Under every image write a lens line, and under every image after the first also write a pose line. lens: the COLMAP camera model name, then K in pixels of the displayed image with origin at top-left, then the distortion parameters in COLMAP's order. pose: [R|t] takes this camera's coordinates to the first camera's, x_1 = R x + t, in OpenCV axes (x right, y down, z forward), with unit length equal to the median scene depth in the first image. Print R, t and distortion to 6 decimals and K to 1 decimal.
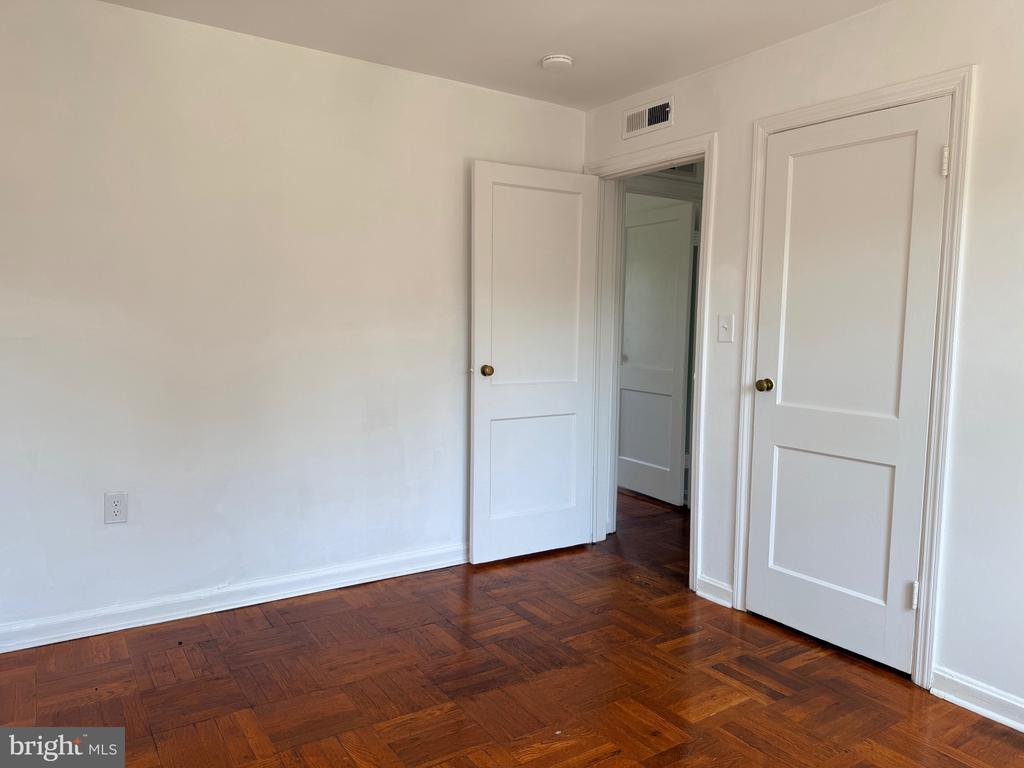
lens RADIAL K [[729.7, 0, 513.2], [0, 729.7, 379.8], [0, 0, 1]] dist [0.095754, -0.134060]
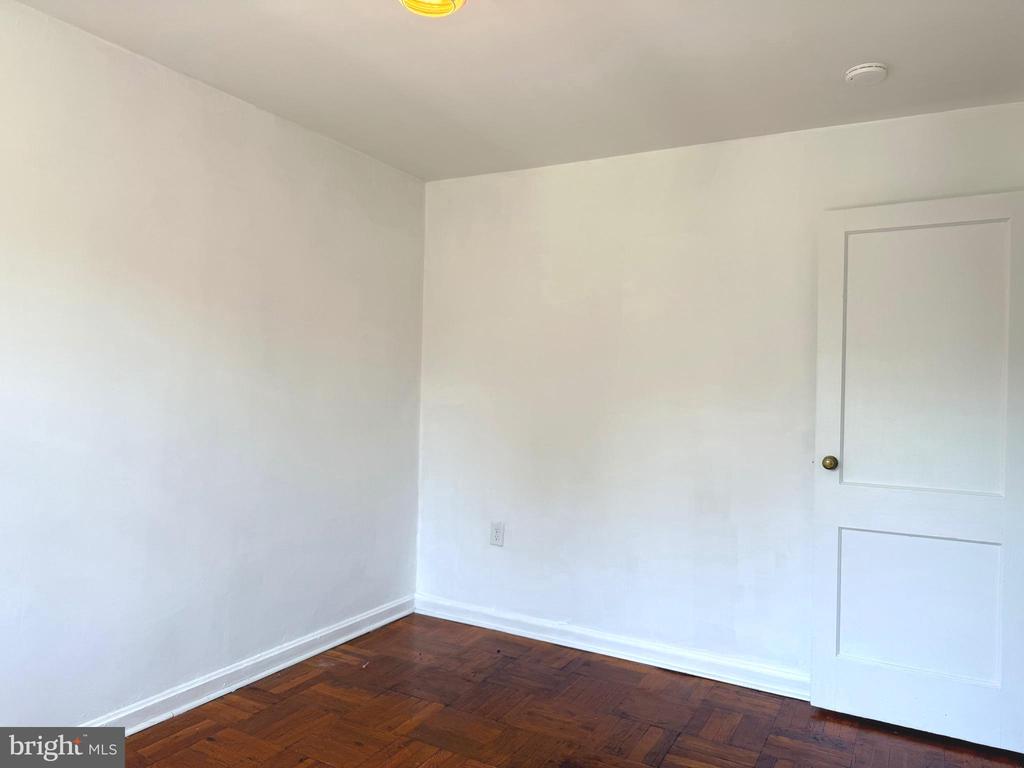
lens RADIAL K [[729.7, 0, 513.2], [0, 729.7, 379.8], [0, 0, 1]] dist [0.095754, -0.134060]
pose [[0.462692, -0.009572, -0.886467, 0.580327], [-0.092434, 0.993970, -0.058980, -0.025833], [0.881687, 0.109230, 0.459018, 0.343434]]
